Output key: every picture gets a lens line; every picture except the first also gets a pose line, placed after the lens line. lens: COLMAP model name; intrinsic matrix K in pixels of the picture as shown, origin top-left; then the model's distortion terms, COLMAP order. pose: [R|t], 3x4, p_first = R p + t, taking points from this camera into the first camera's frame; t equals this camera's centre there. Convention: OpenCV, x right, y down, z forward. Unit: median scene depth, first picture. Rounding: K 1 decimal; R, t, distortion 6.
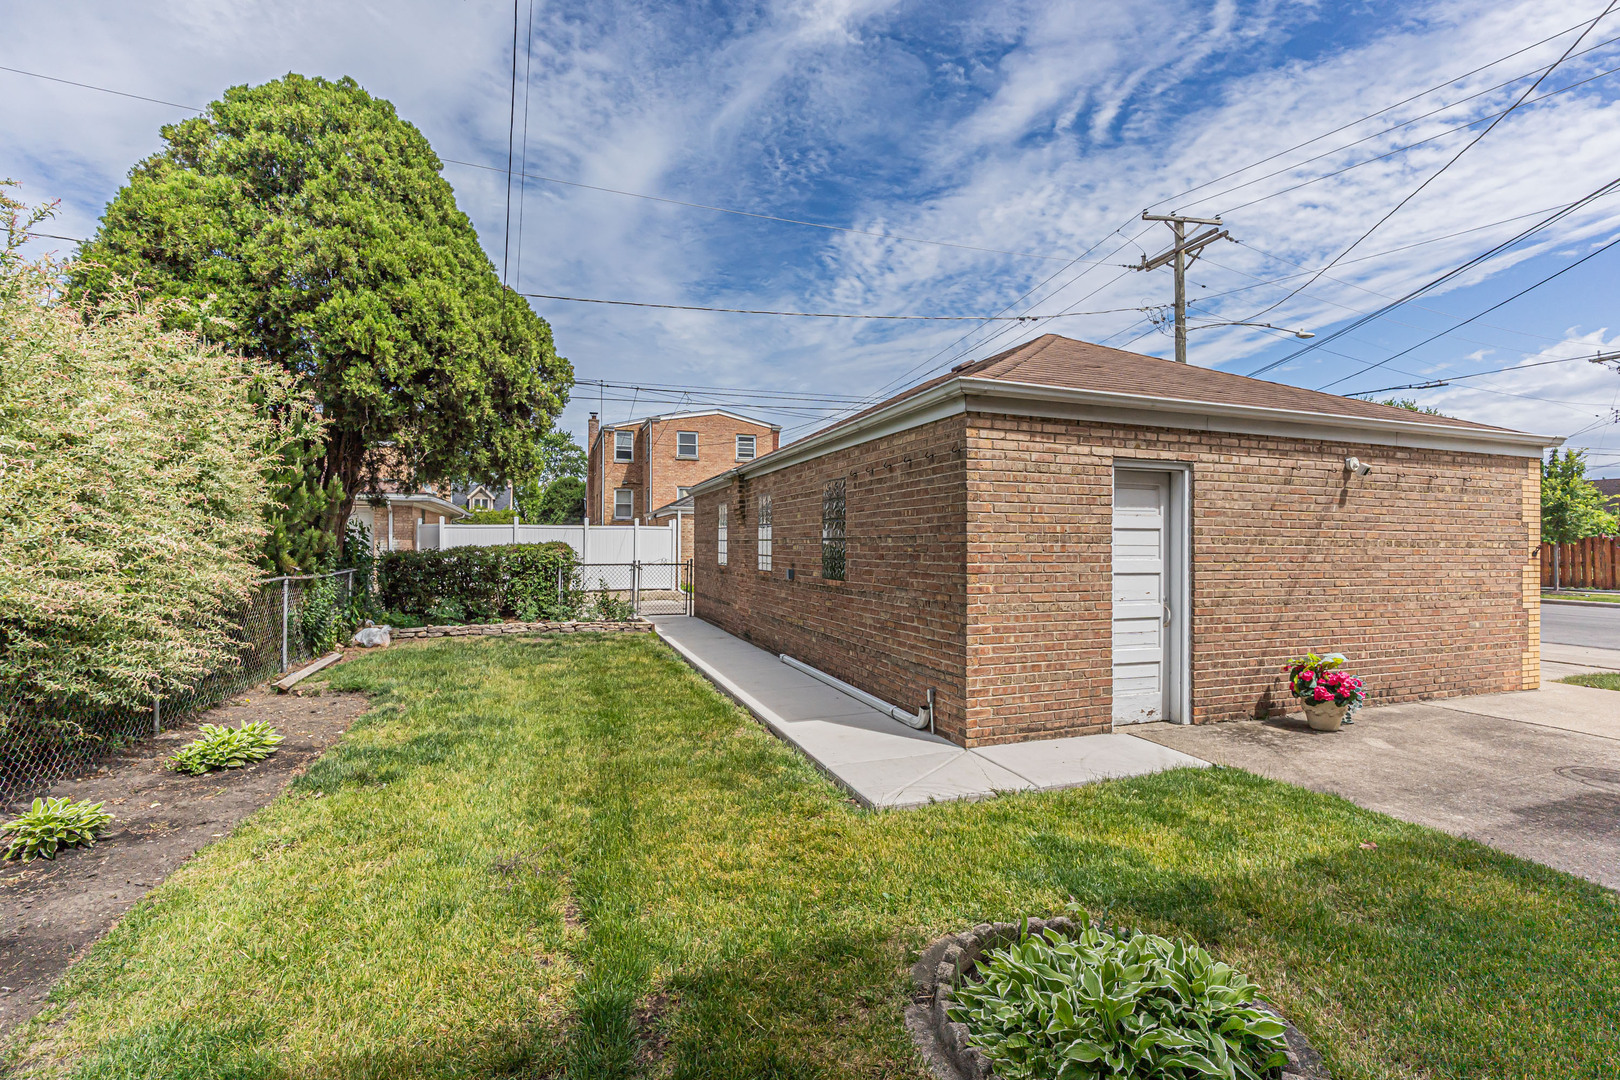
lens RADIAL K [[721.1, 0, 779.1], [0, 721.1, 538.2], [0, 0, 1]] dist [-0.003611, -0.000786]
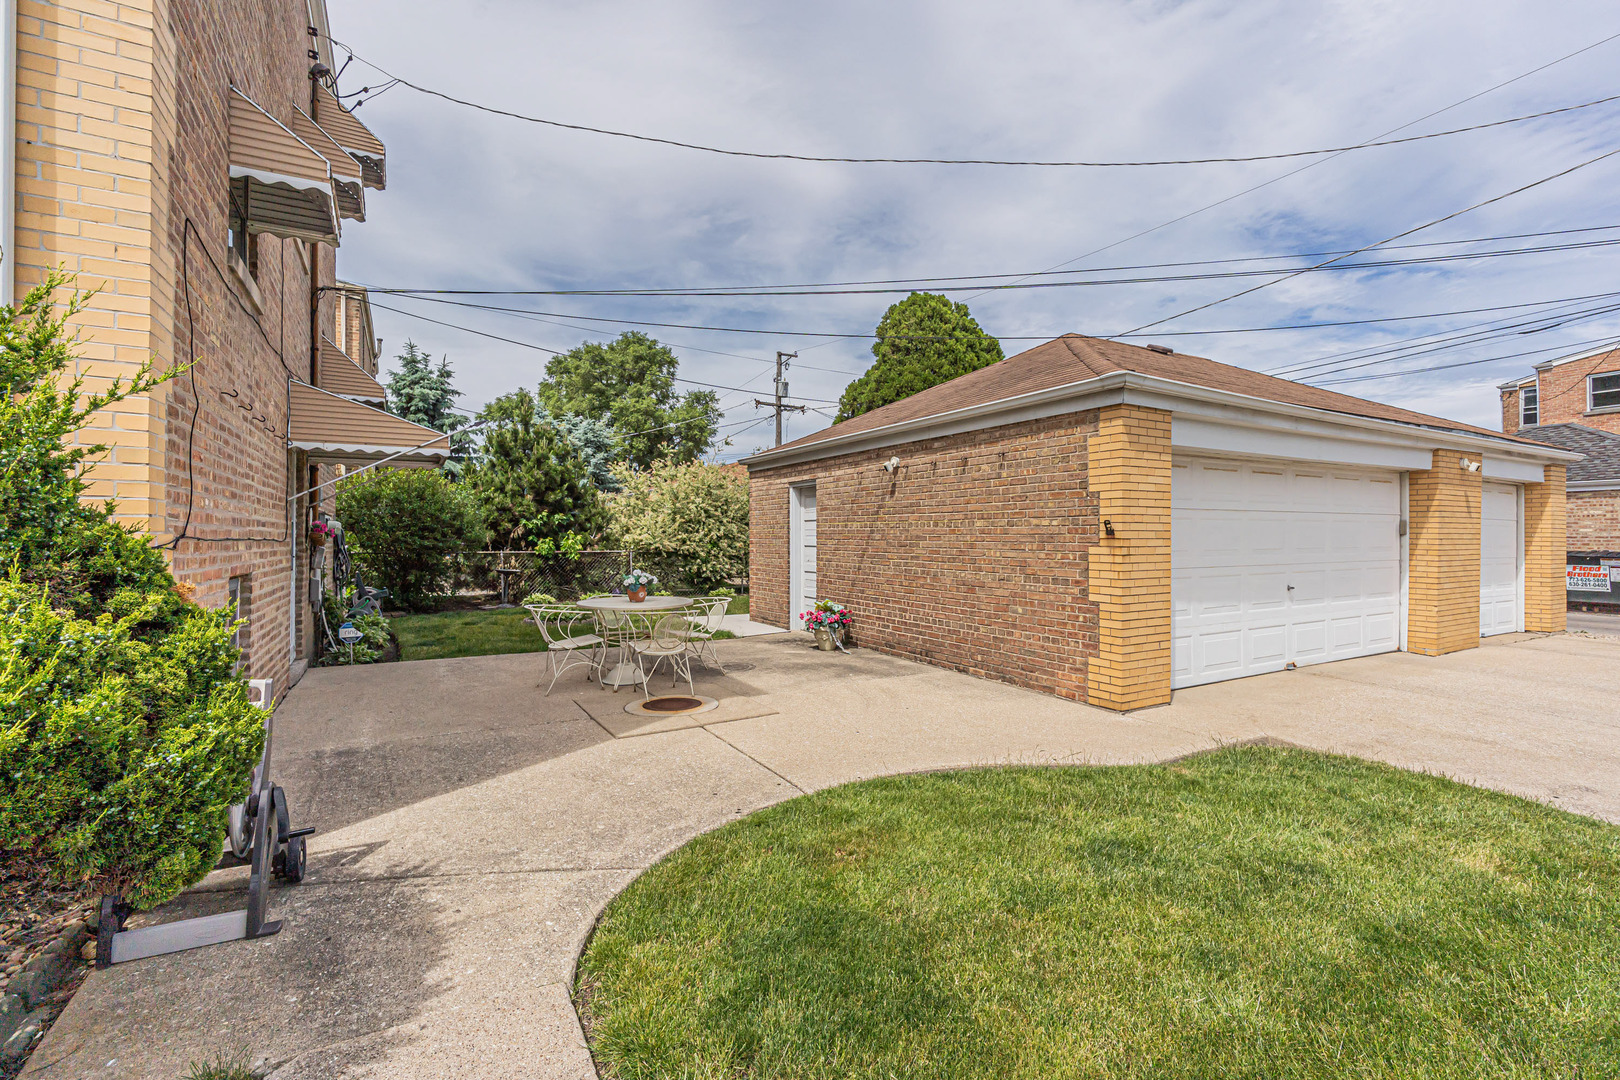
lens RADIAL K [[721.1, 0, 800.1], [0, 721.1, 532.8], [0, 0, 1]] dist [-0.003611, -0.000786]
pose [[0.165437, -0.010865, -0.986161, 1.891730], [0.008923, 0.999915, -0.009520, 0.029190], [0.986180, -0.007225, 0.165519, 0.590687]]
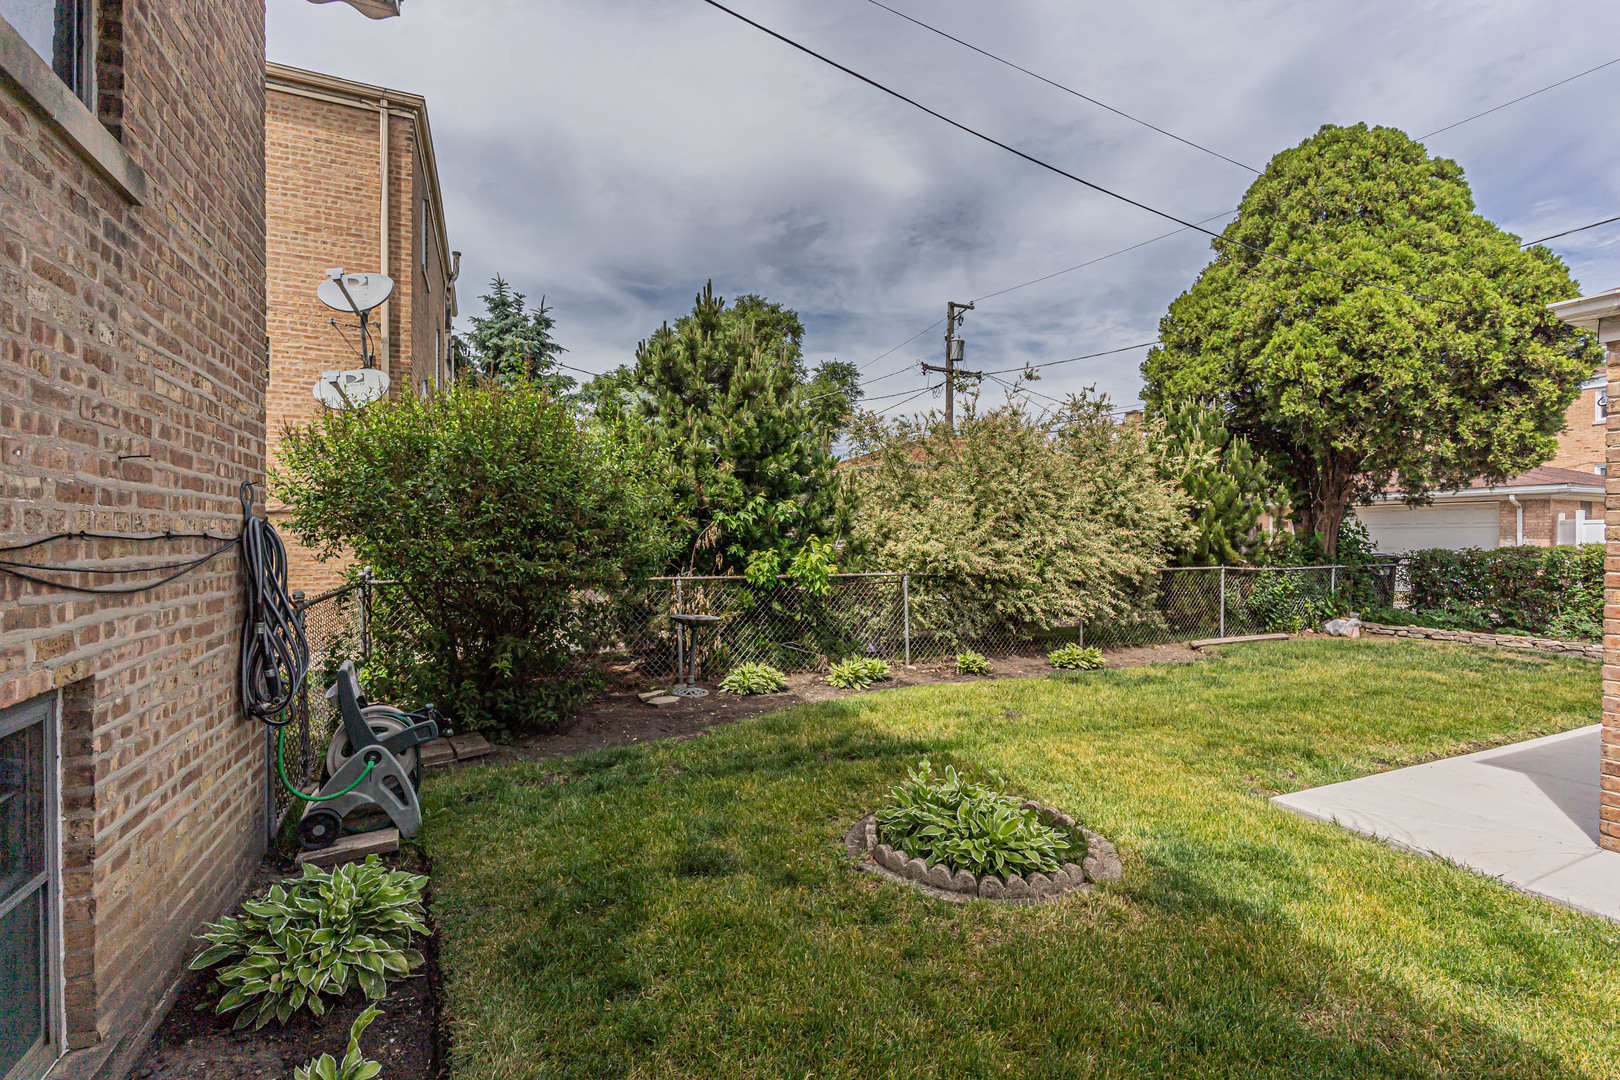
lens RADIAL K [[721.1, 0, 804.8], [0, 721.1, 542.8], [0, 0, 1]] dist [-0.003611, -0.000786]
pose [[0.071026, 0.004433, -0.997465, 0.572786], [0.003952, 0.999981, 0.004725, 0.000049], [0.997467, -0.004278, 0.071007, 0.138270]]
